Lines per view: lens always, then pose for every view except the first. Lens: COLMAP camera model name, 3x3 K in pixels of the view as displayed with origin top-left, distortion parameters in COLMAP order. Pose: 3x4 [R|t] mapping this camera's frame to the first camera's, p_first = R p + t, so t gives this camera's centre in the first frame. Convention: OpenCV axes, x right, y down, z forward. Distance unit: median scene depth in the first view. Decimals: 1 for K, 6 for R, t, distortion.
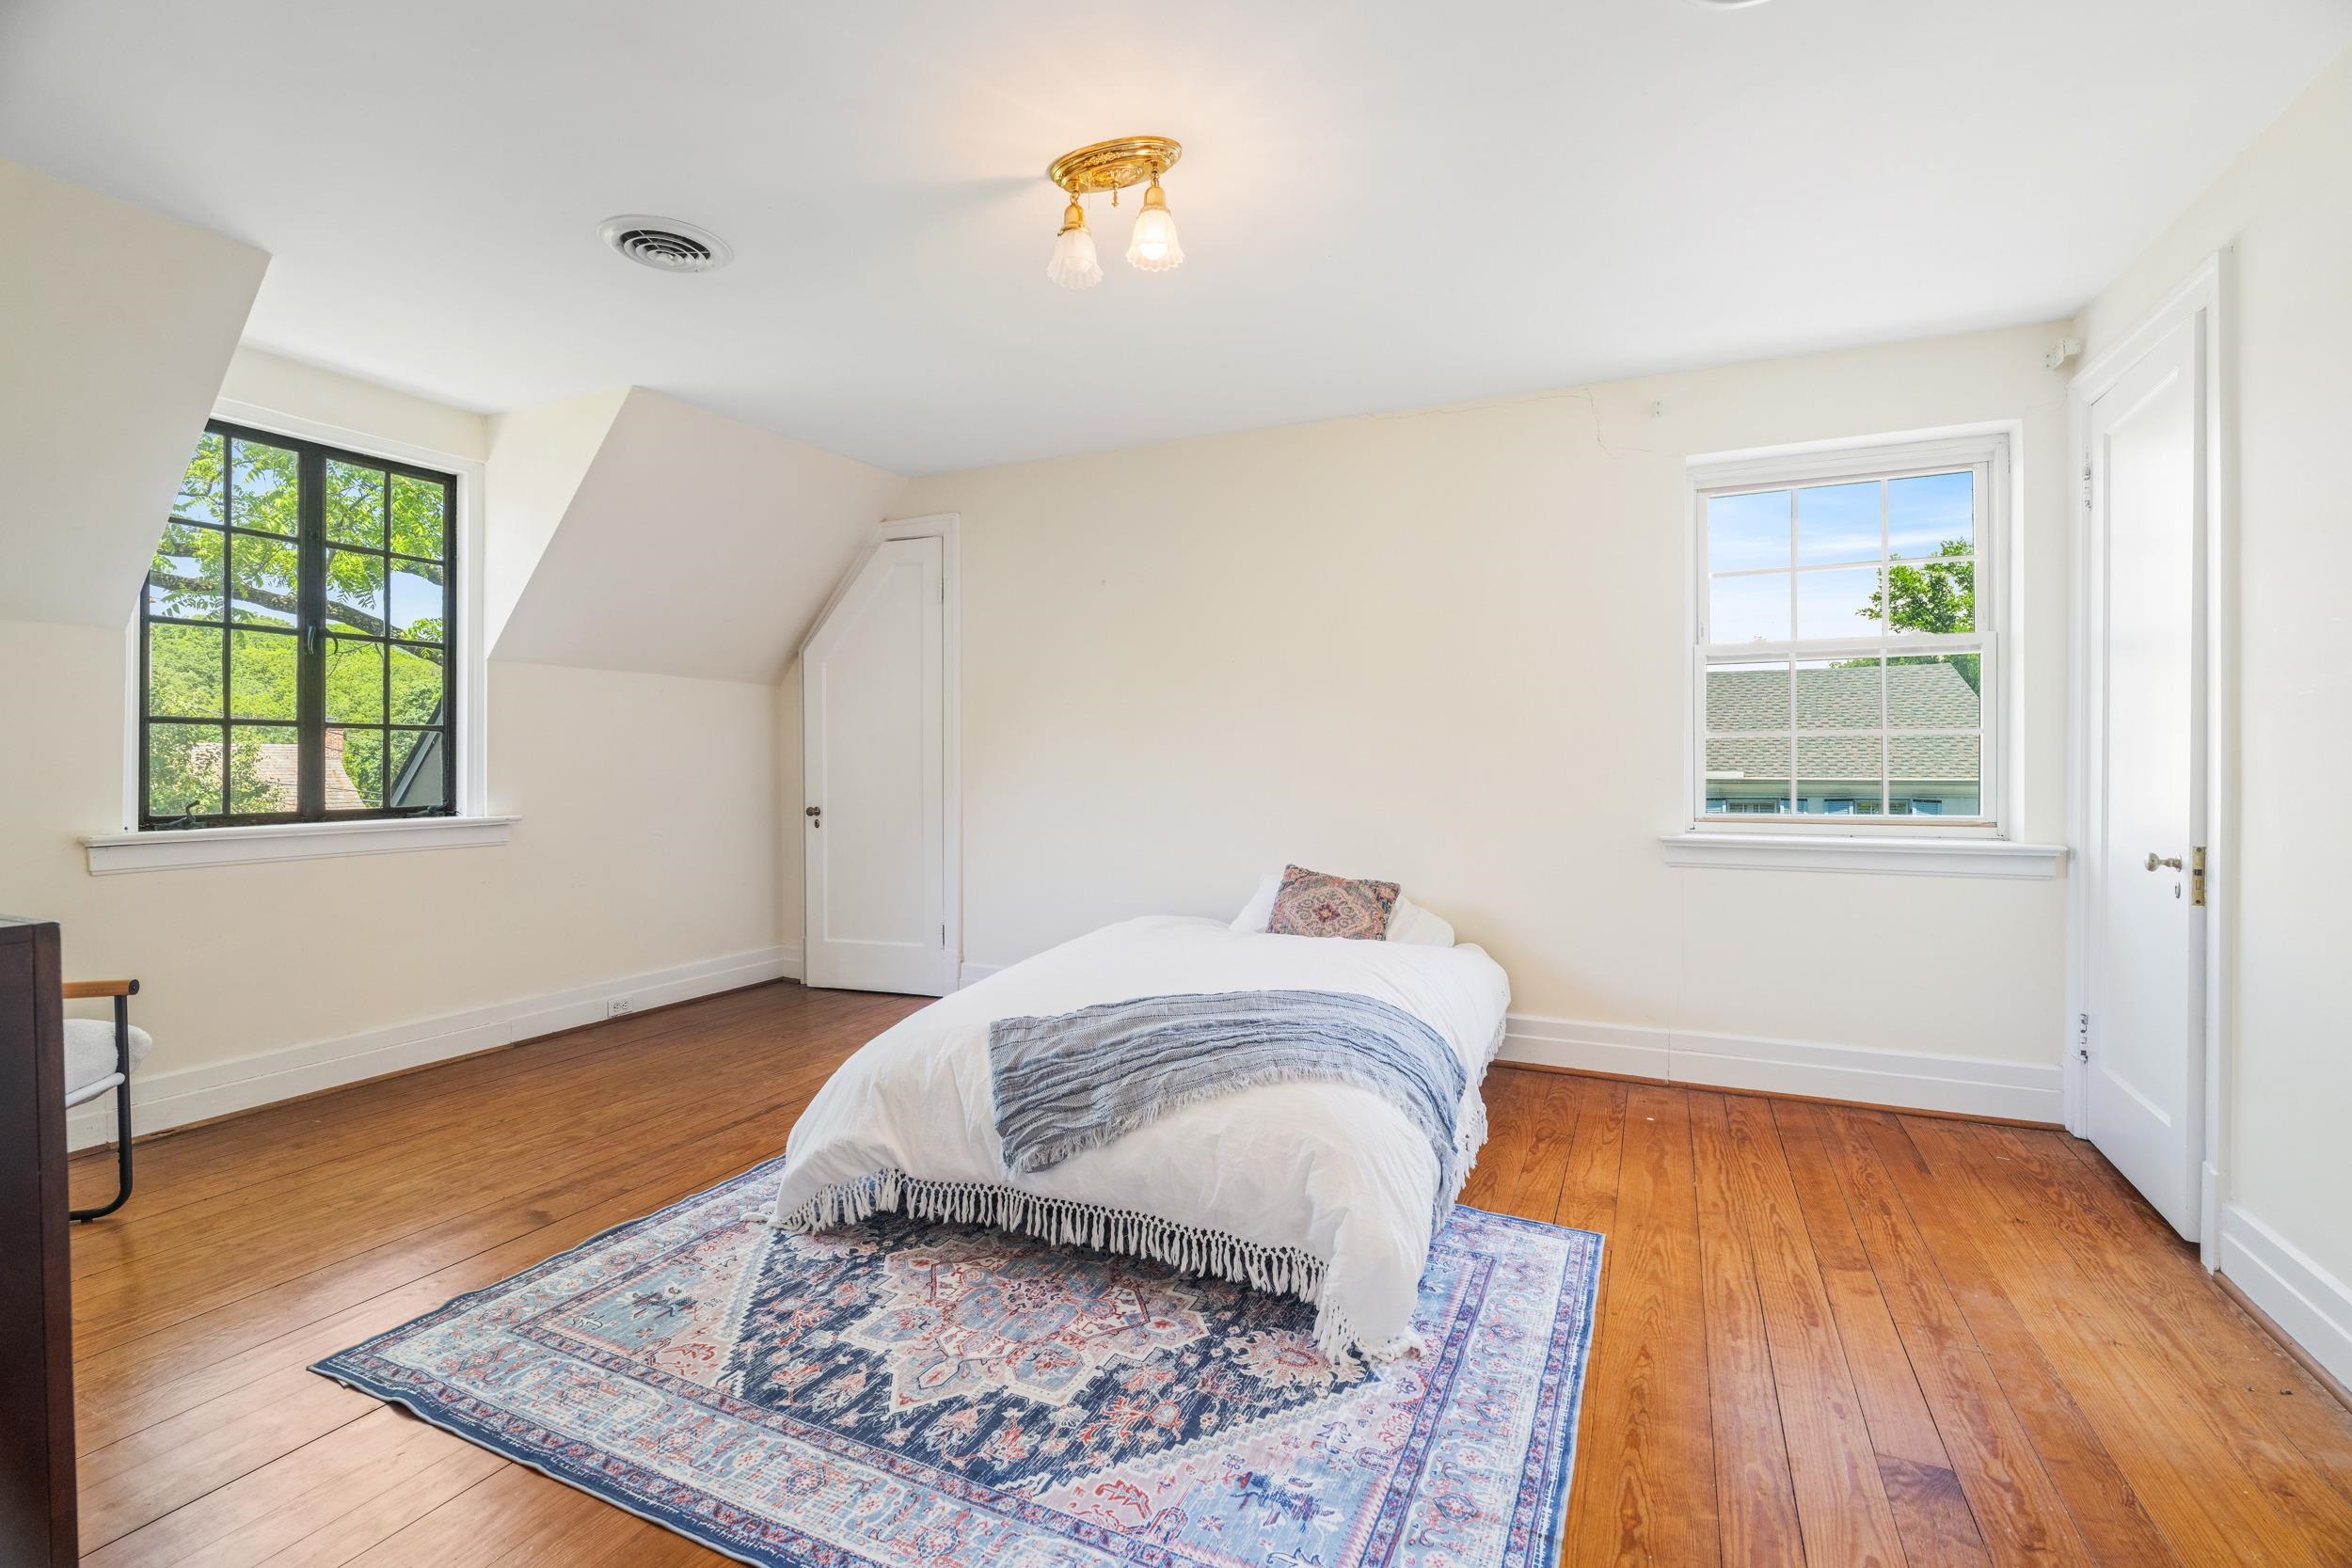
lens RADIAL K [[1063.6, 0, 1166.2], [0, 1063.6, 754.8], [0, 0, 1]] dist [-0.000288, 0.000107]
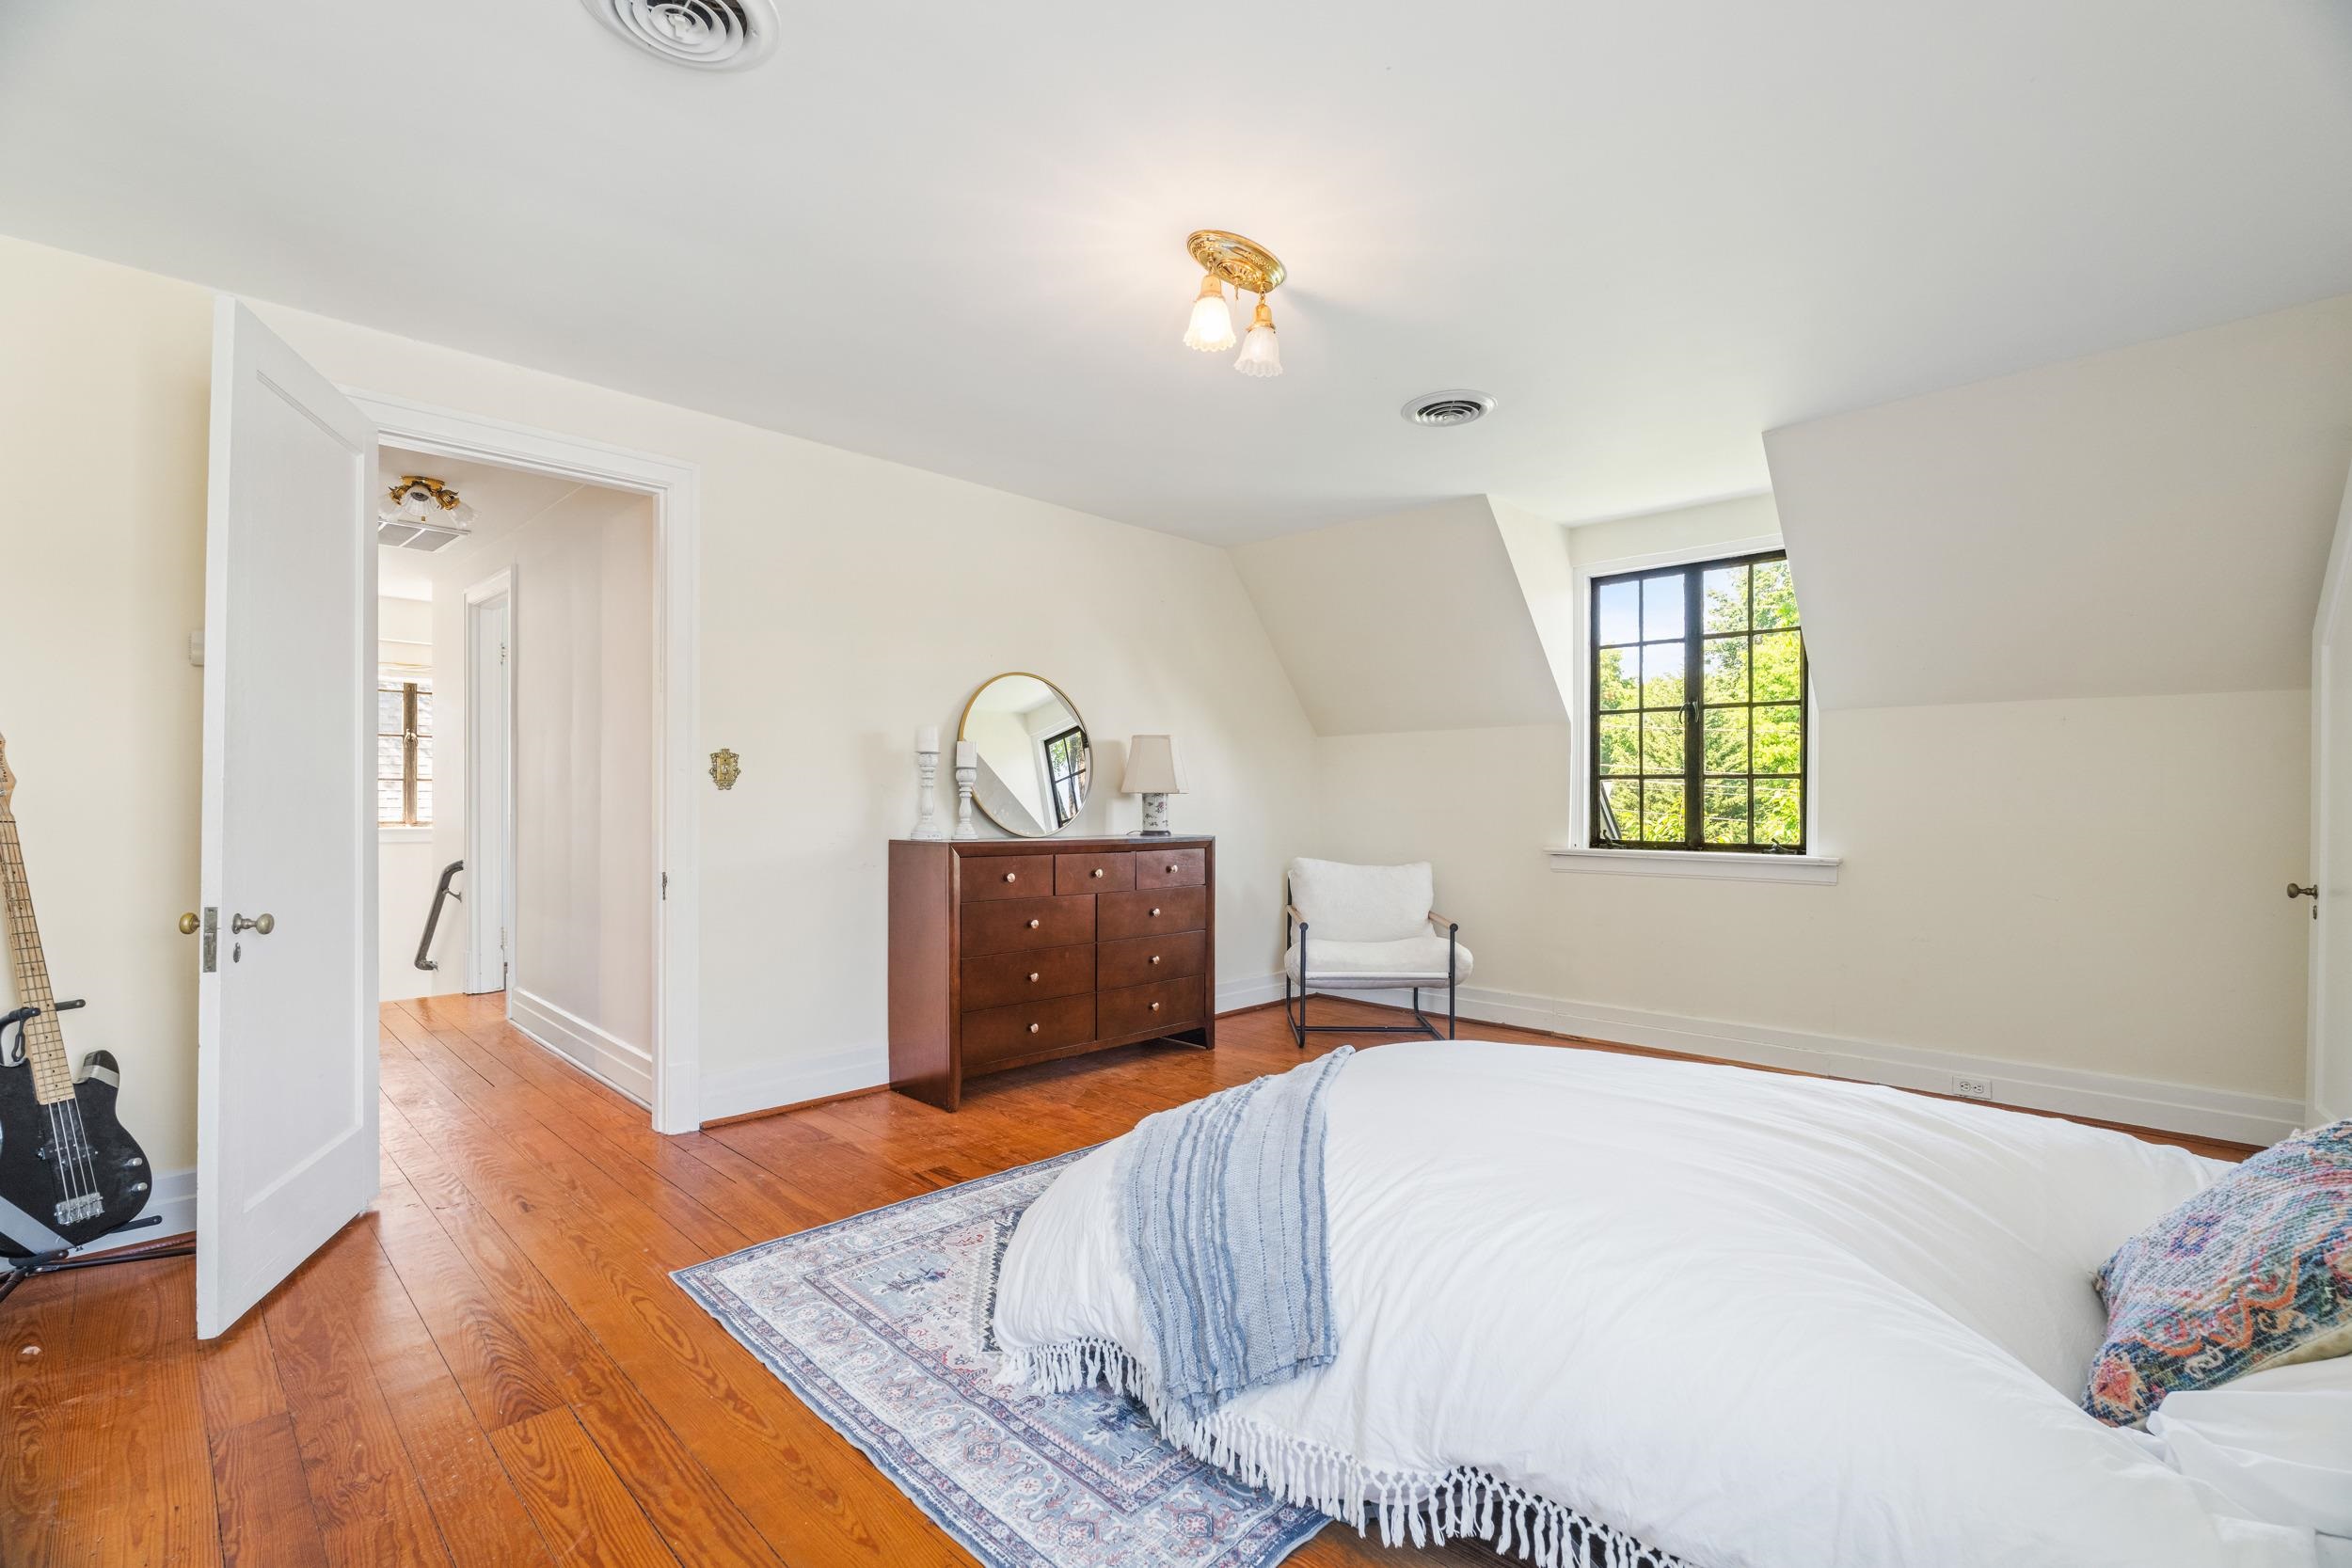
lens RADIAL K [[1039.0, 0, 1176.0], [0, 1039.0, 784.0], [0, 0, 1]] dist [0.002188, 0.000186]
pose [[-0.337697, -0.016321, -0.941113, 0.707237], [0.001261, 0.999841, -0.017792, 0.003121], [0.941254, -0.007195, -0.337623, 0.940212]]
